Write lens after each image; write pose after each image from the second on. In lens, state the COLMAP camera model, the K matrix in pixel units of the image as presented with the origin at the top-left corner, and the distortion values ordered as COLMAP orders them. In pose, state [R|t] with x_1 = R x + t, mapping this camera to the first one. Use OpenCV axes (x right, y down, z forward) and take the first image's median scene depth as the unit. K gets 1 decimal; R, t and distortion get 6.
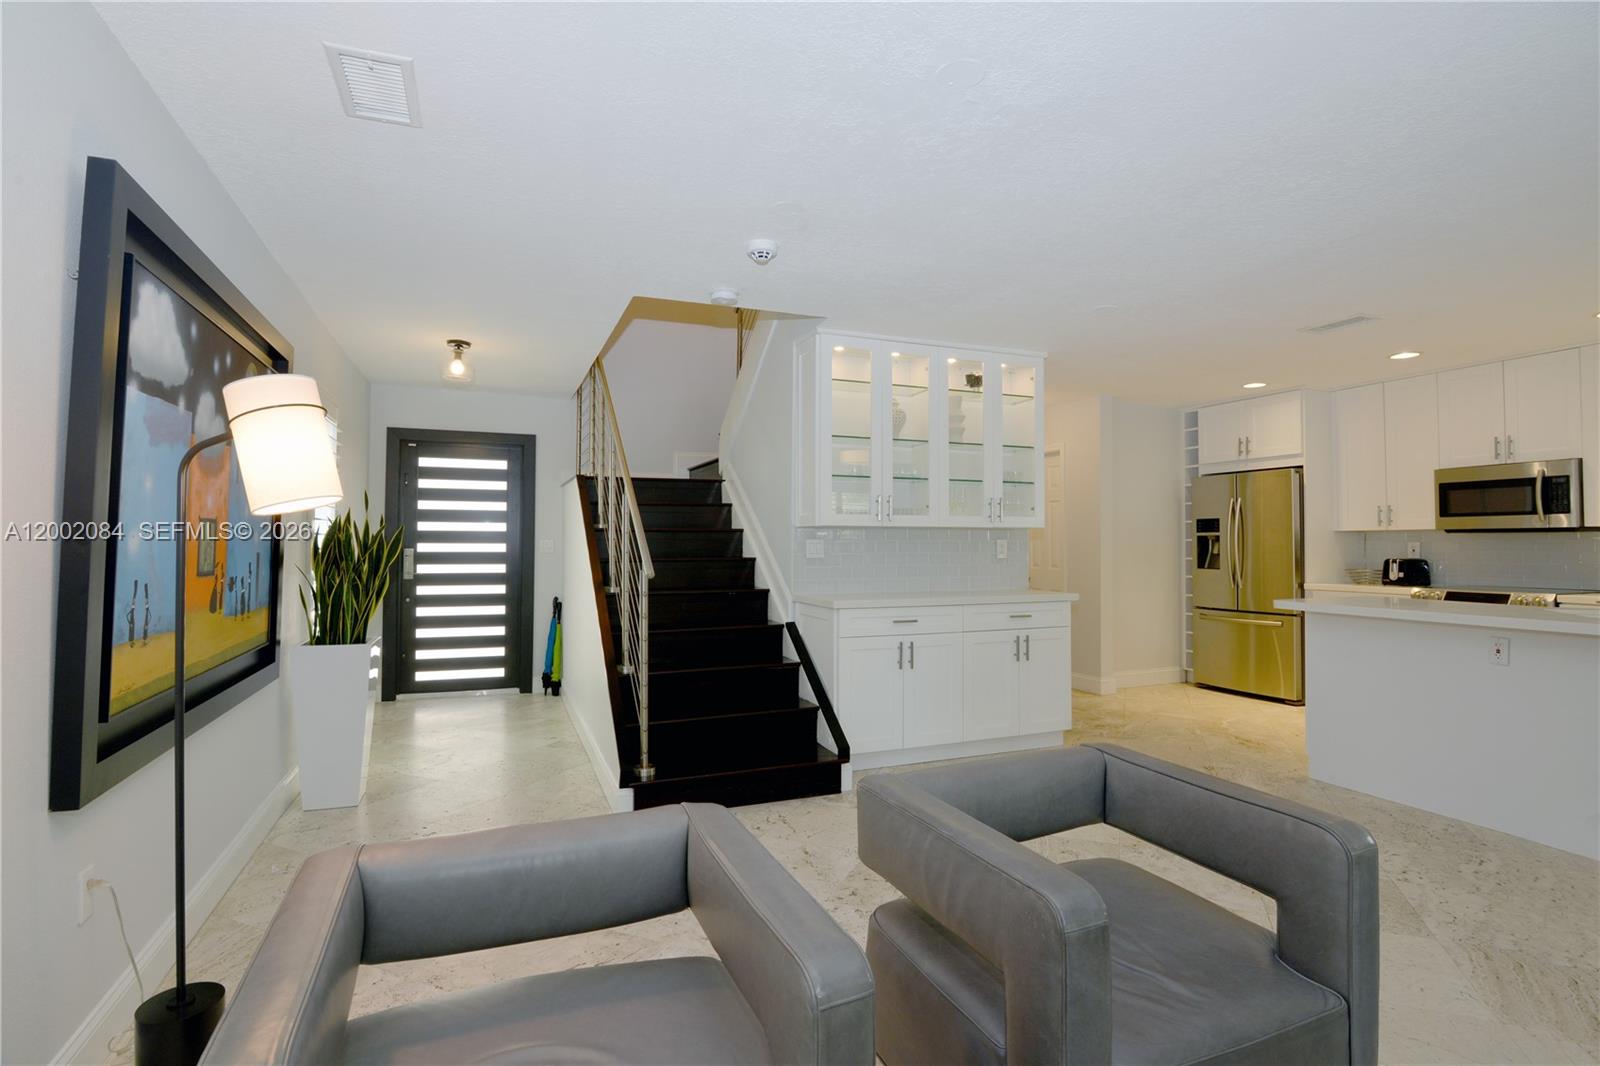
lens RADIAL K [[781.8, 0, 794.1], [0, 781.8, 526.1], [0, 0, 1]] dist [-0.020262, -0.000580]
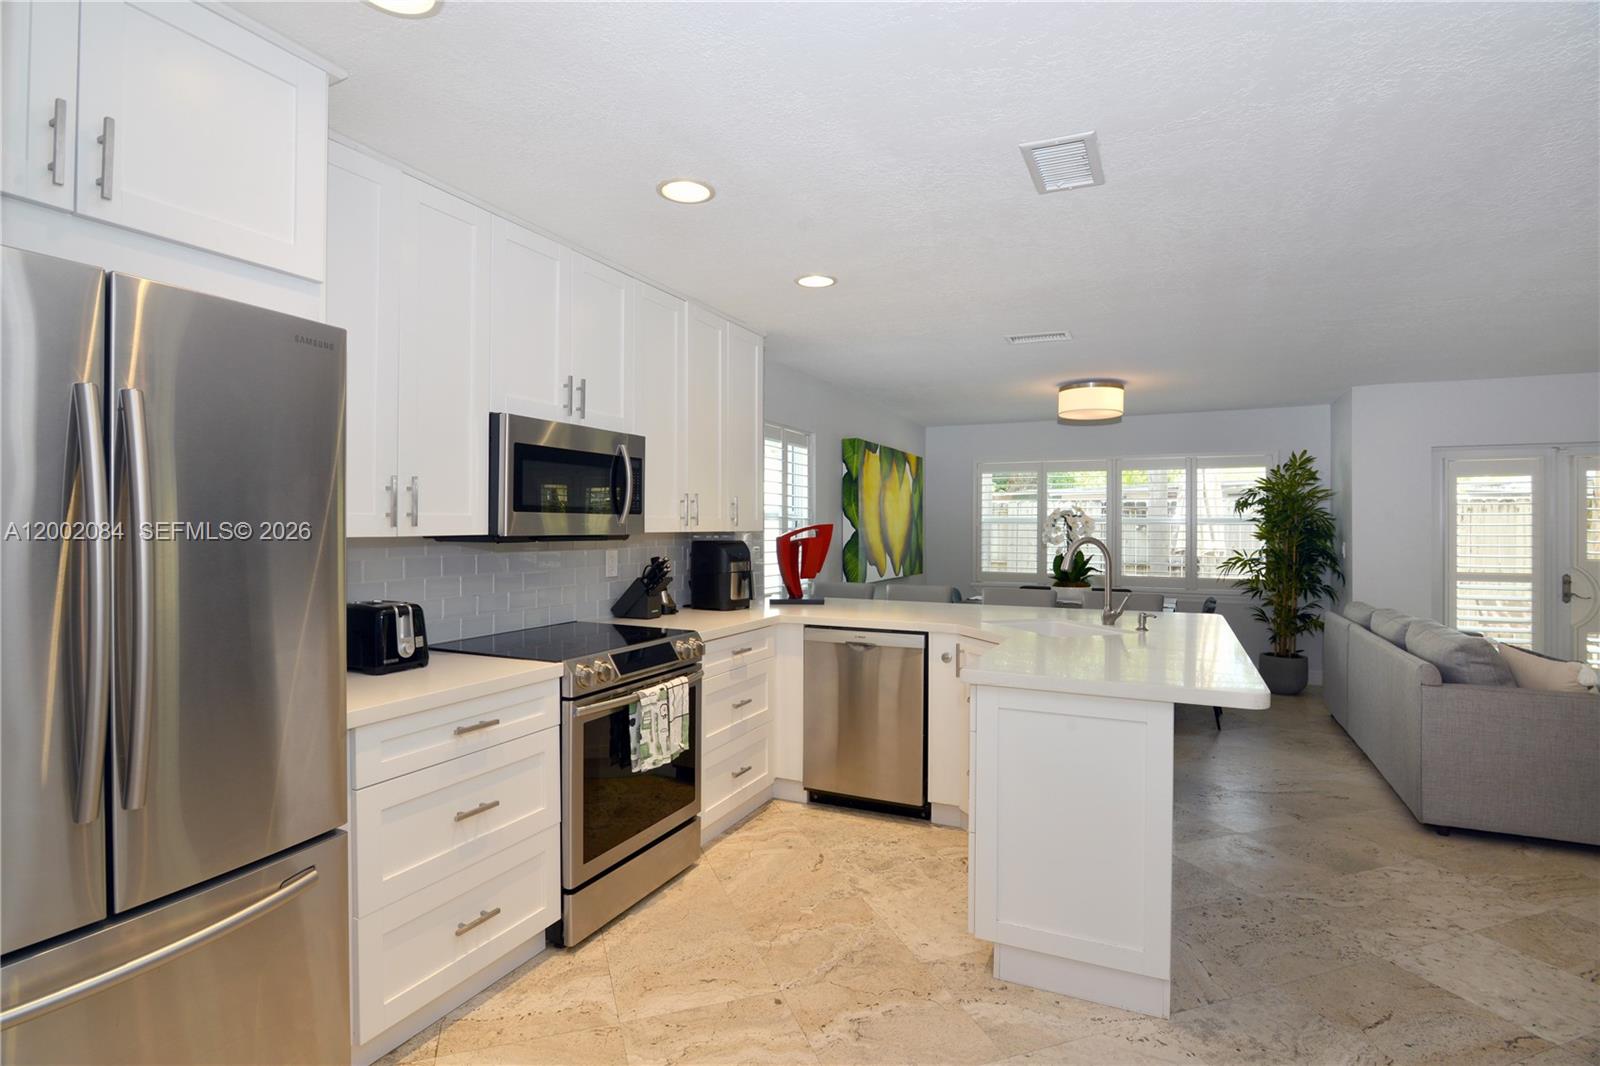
lens RADIAL K [[781.8, 0, 794.1], [0, 781.8, 526.1], [0, 0, 1]] dist [-0.020262, -0.000580]
pose [[-0.672931, -0.005055, 0.739688, 0.318001], [-0.022031, 0.999670, -0.013211, 0.000530], [-0.739377, -0.025186, -0.672820, 1.097104]]
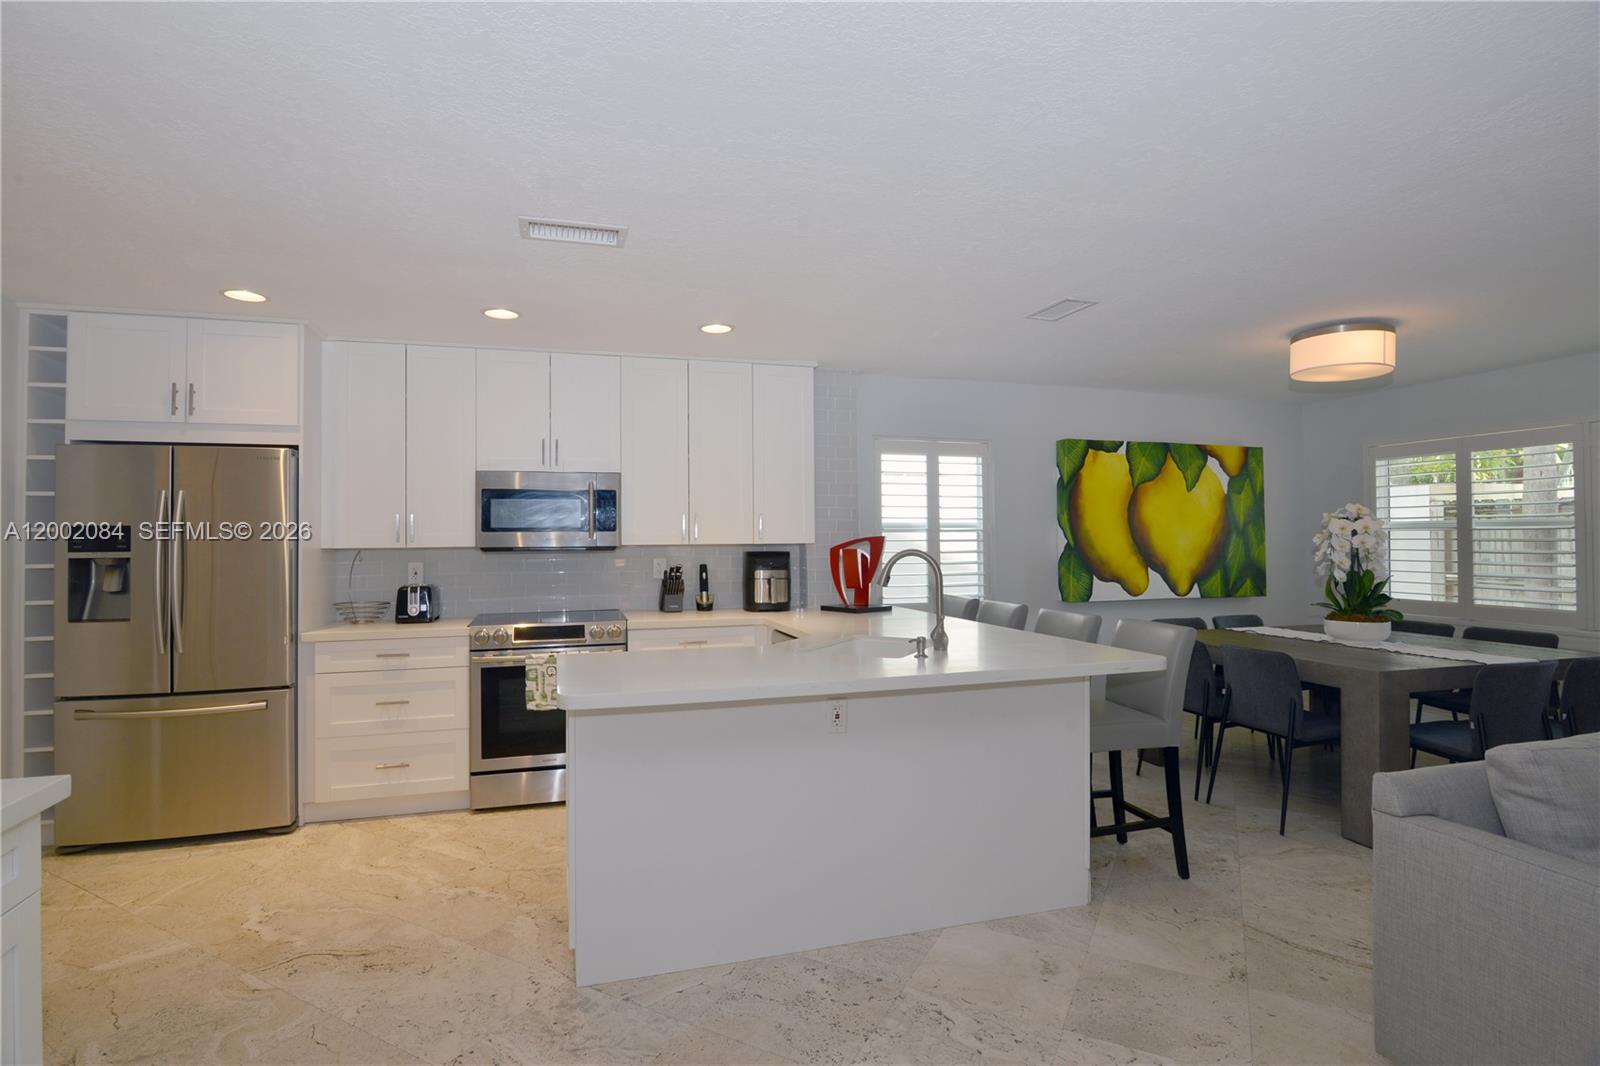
lens RADIAL K [[781.8, 0, 794.1], [0, 781.8, 526.1], [0, 0, 1]] dist [-0.020262, -0.000580]
pose [[0.088852, 0.013068, 0.995959, 0.067484], [-0.015797, 0.999807, -0.011709, -0.011999], [-0.995920, -0.014693, 0.089042, 0.558114]]
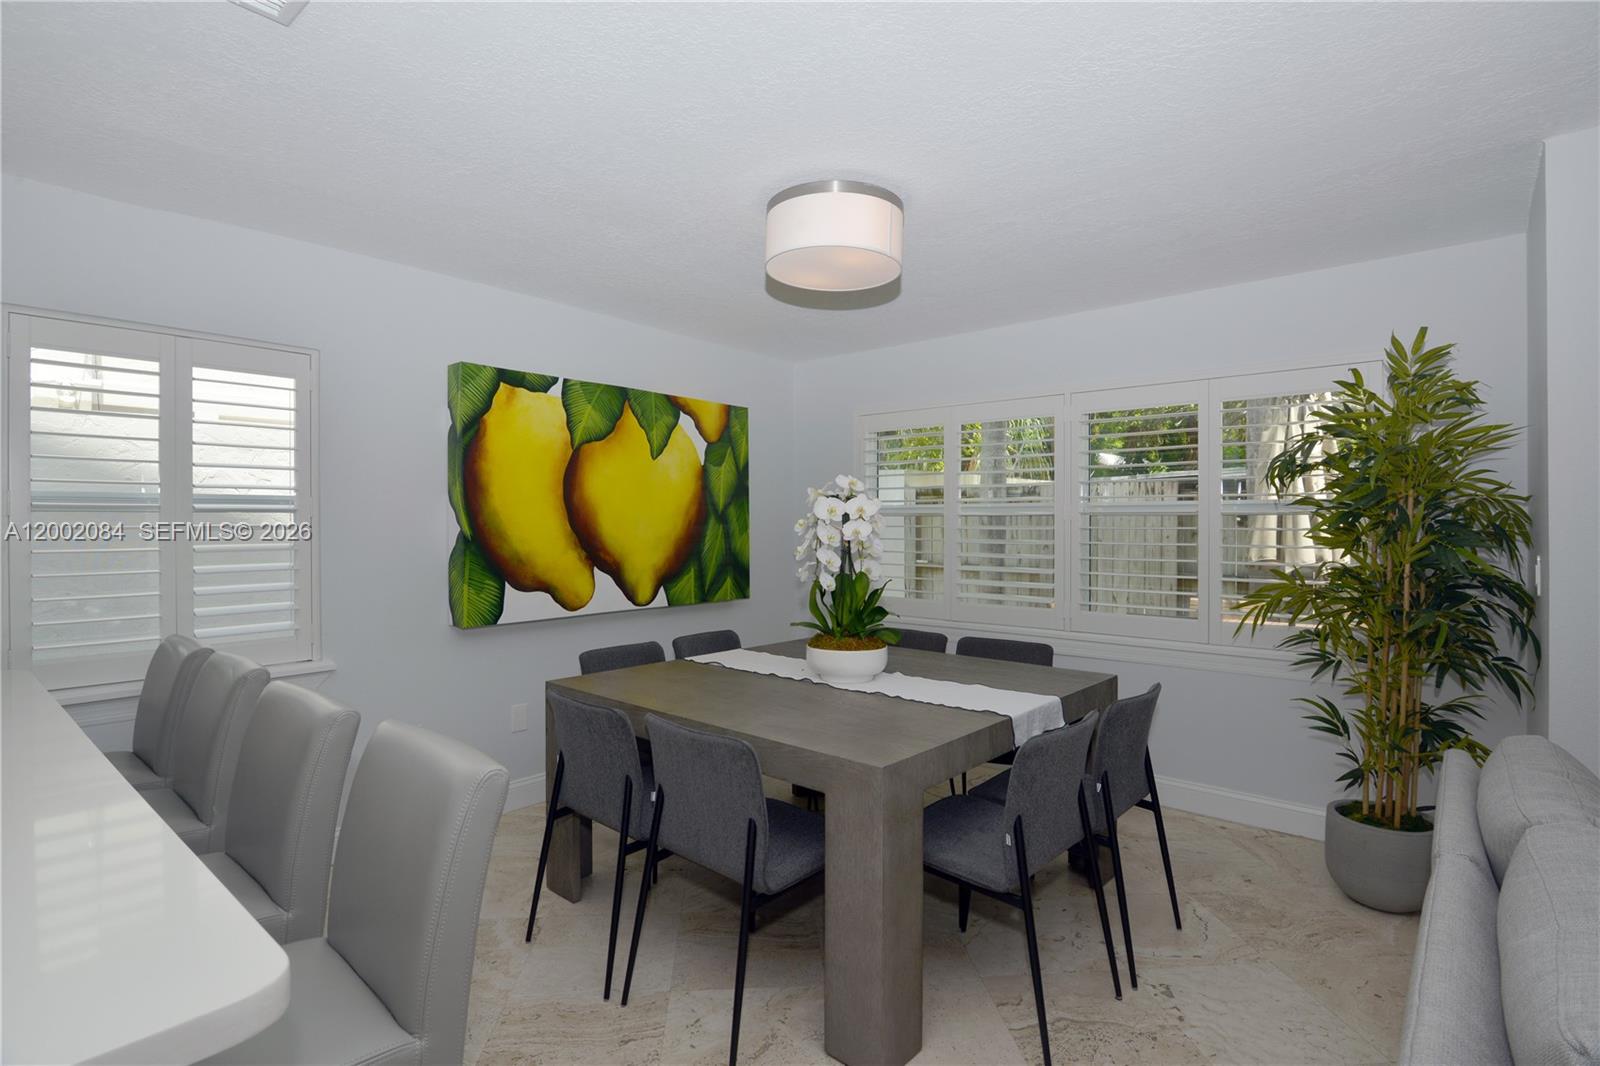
lens RADIAL K [[781.8, 0, 794.1], [0, 781.8, 526.1], [0, 0, 1]] dist [-0.020262, -0.000580]
pose [[-0.461061, -0.007597, 0.887336, 0.416150], [-0.019407, 0.999811, -0.001523, -0.015927], [-0.887156, -0.017922, -0.461121, 0.354429]]
